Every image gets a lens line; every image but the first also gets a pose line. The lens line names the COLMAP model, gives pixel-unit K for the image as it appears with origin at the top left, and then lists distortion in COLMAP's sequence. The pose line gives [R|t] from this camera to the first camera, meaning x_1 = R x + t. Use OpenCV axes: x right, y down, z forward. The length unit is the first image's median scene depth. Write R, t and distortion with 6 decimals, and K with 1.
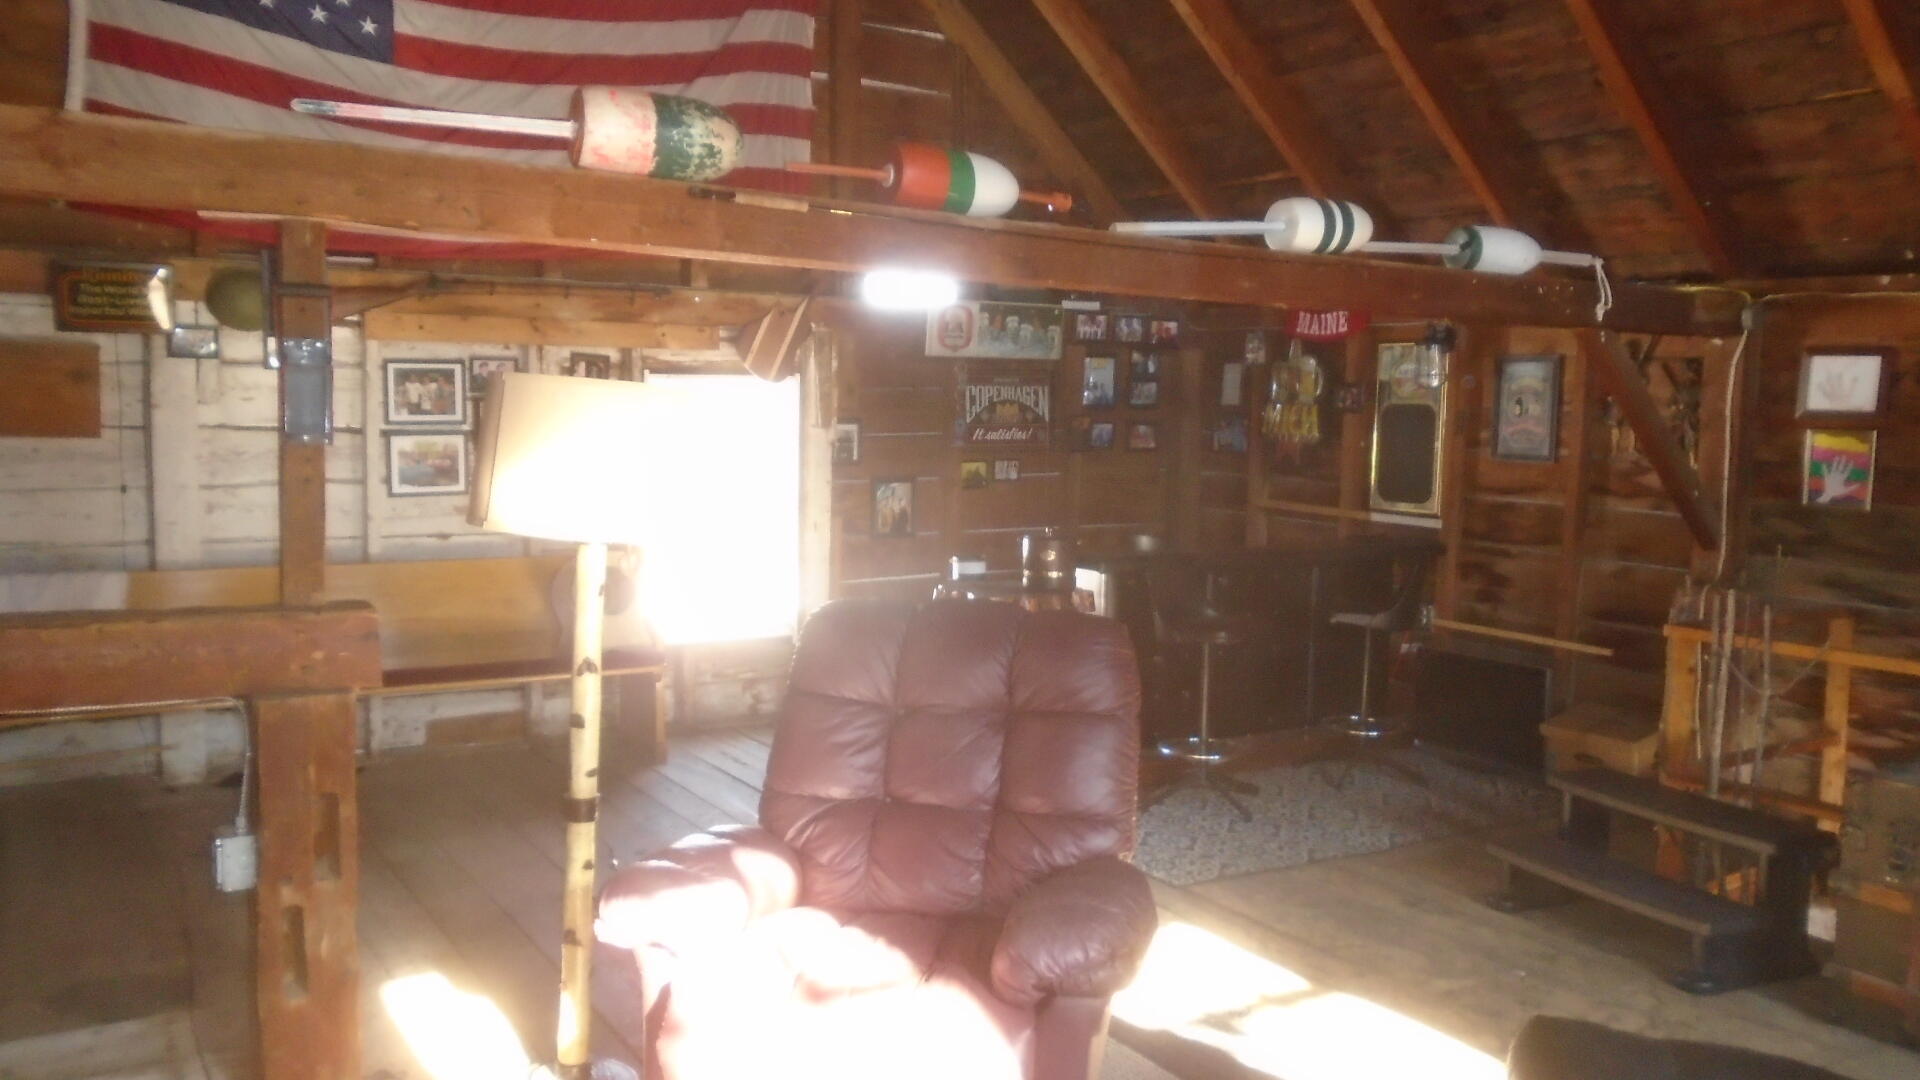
lens RADIAL K [[1455.2, 0, 961.2], [0, 1455.2, 537.4], [0, 0, 1]] dist [-0.039635, 0.004975]
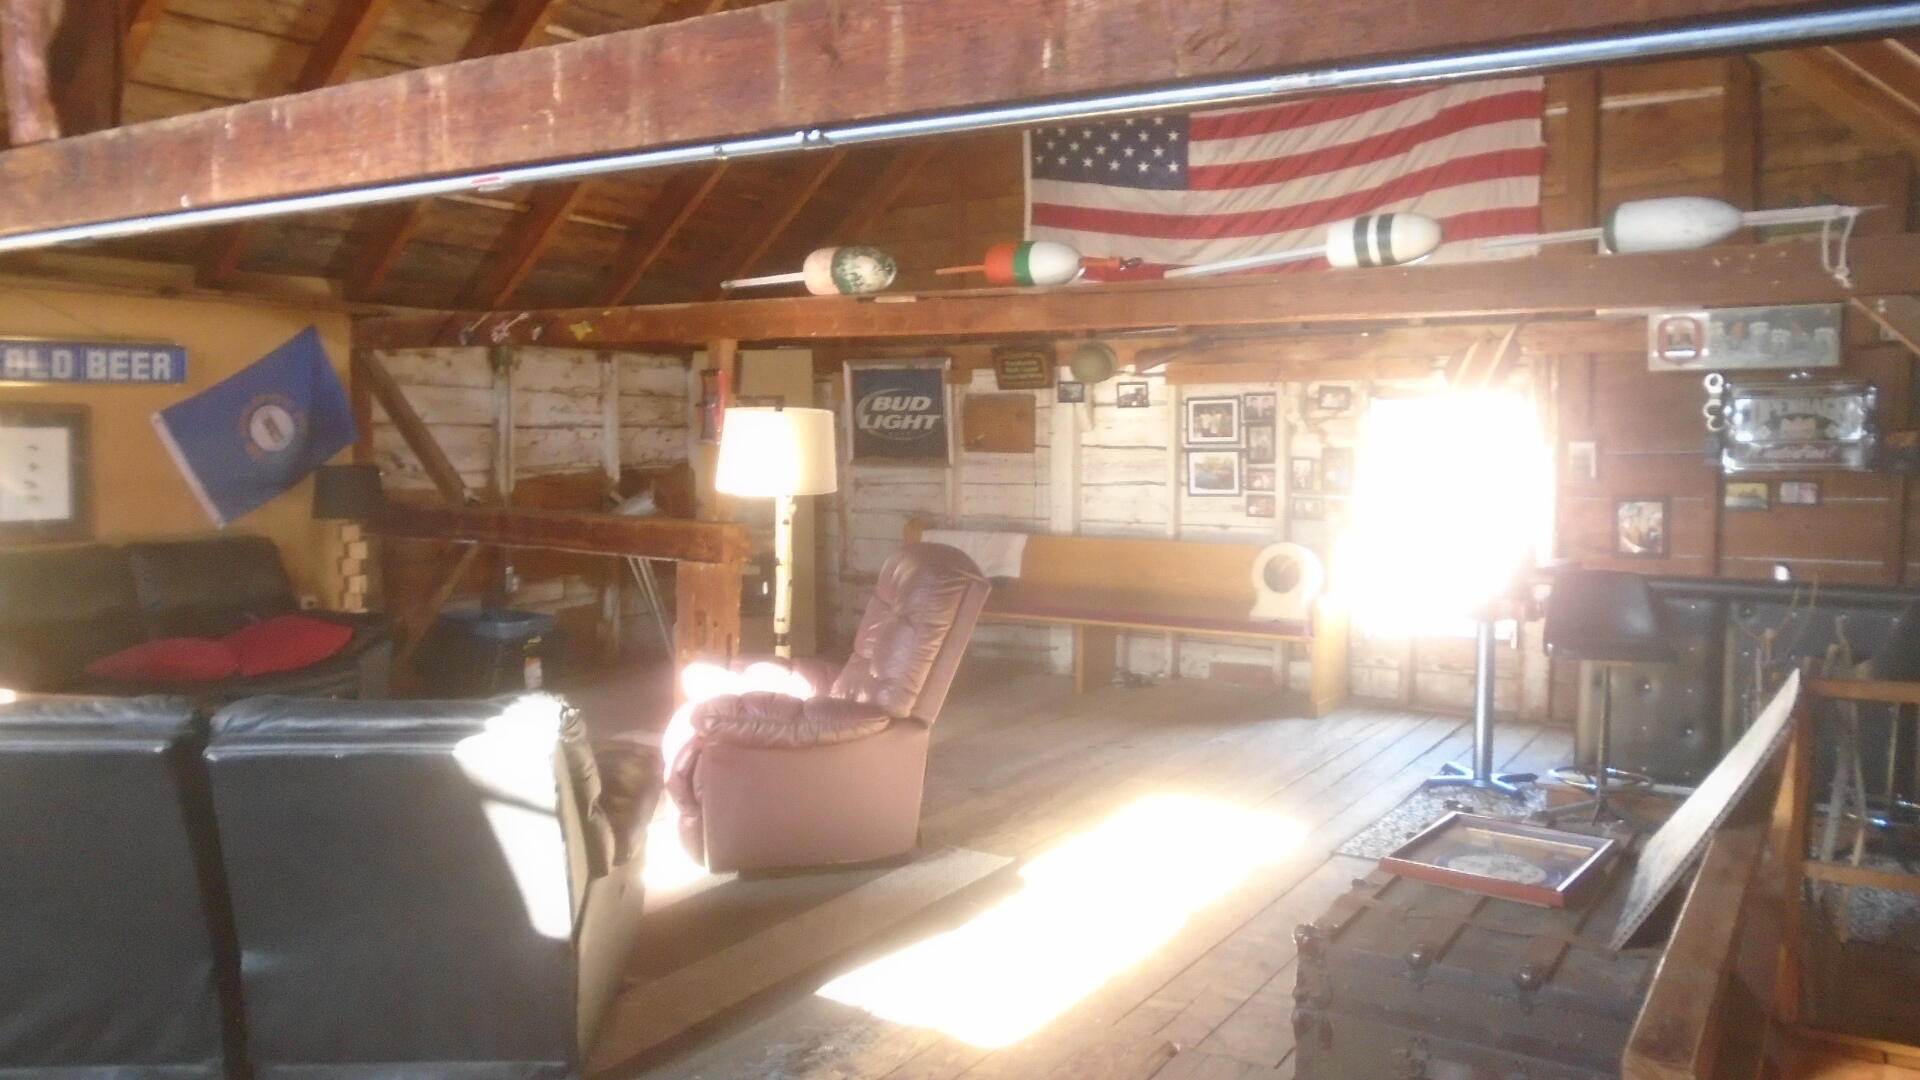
lens RADIAL K [[1455.2, 0, 962.6], [0, 1455.2, 541.2], [0, 0, 1]] dist [-0.039635, 0.004975]
pose [[0.405805, 0.047667, -0.912716, 0.791171], [-0.072606, 0.997164, 0.019795, 0.003509], [0.911071, 0.058236, 0.408115, 0.225656]]
